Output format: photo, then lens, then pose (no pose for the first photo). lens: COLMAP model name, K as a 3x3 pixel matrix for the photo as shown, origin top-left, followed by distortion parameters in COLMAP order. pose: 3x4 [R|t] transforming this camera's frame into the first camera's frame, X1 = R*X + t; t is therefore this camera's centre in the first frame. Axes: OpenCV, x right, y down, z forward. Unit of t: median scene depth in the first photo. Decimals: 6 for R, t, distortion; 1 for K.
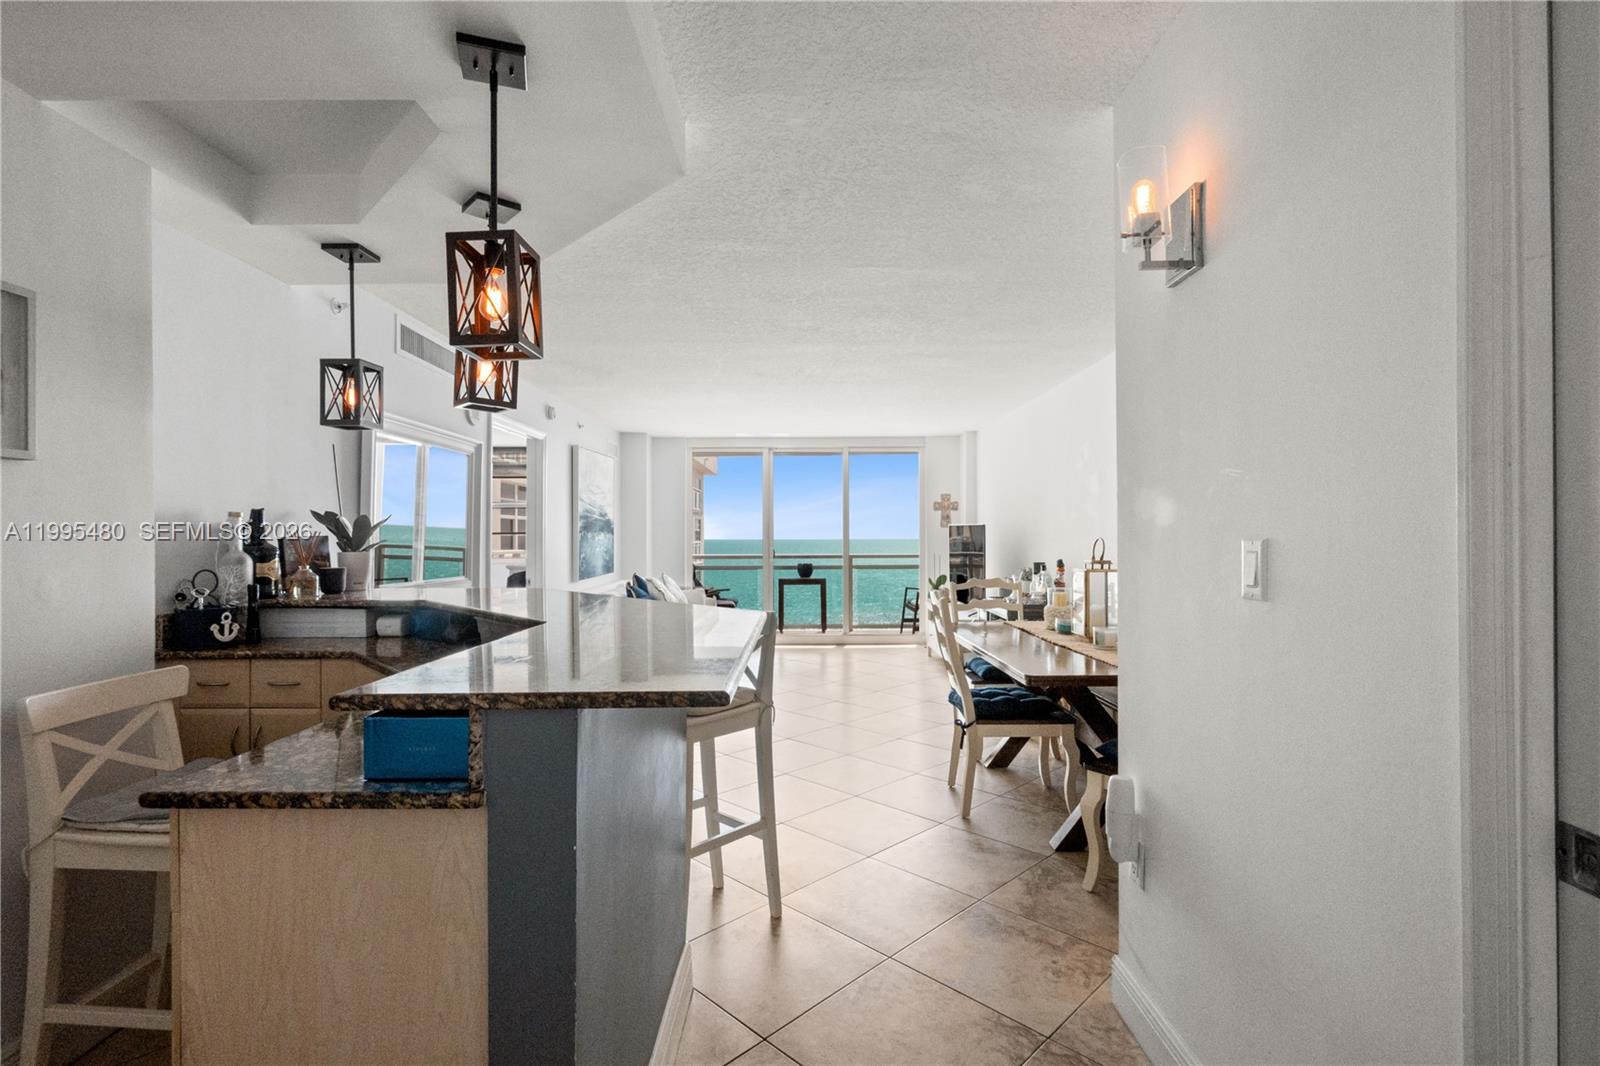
lens RADIAL K [[736.6, 0, 806.4], [0, 736.6, 534.6], [0, 0, 1]] dist [-0.000875, 0.000617]
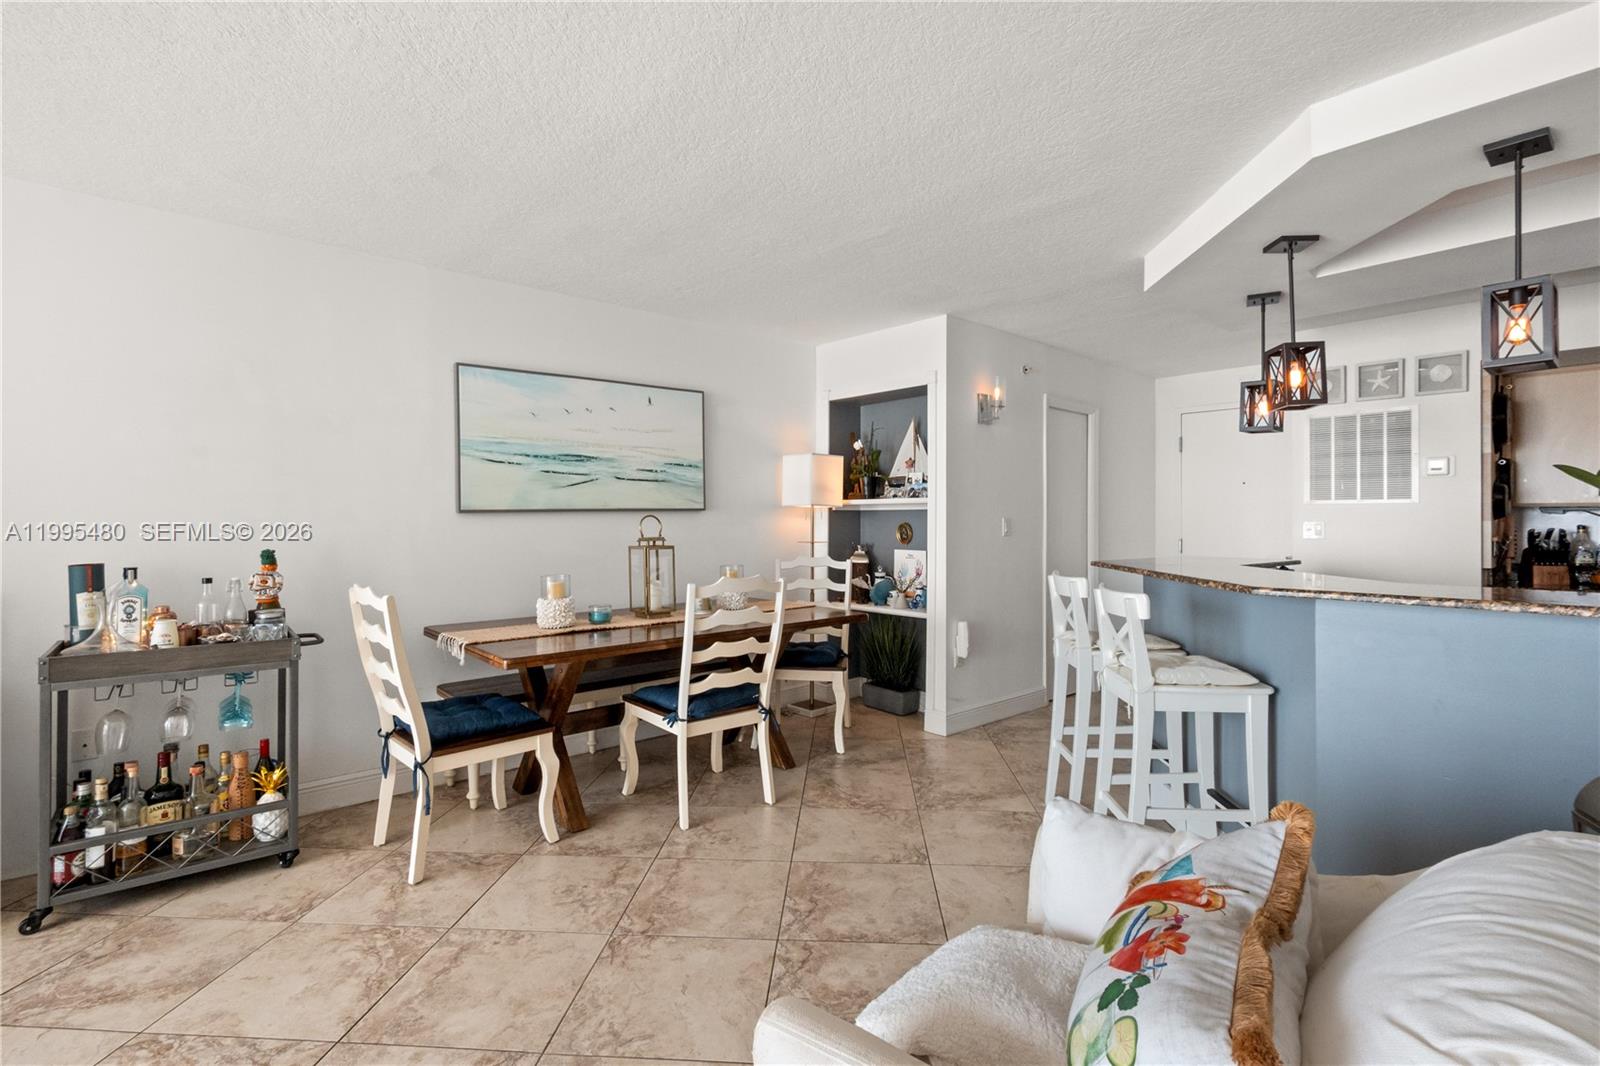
lens RADIAL K [[748.2, 0, 797.9], [0, 748.2, 519.3], [0, 0, 1]] dist [-0.000840, -0.000085]
pose [[-0.657793, 0.003600, 0.753190, -0.226375], [-0.005340, 0.999941, -0.009442, 0.008147], [-0.753180, -0.010233, -0.657735, 0.670485]]
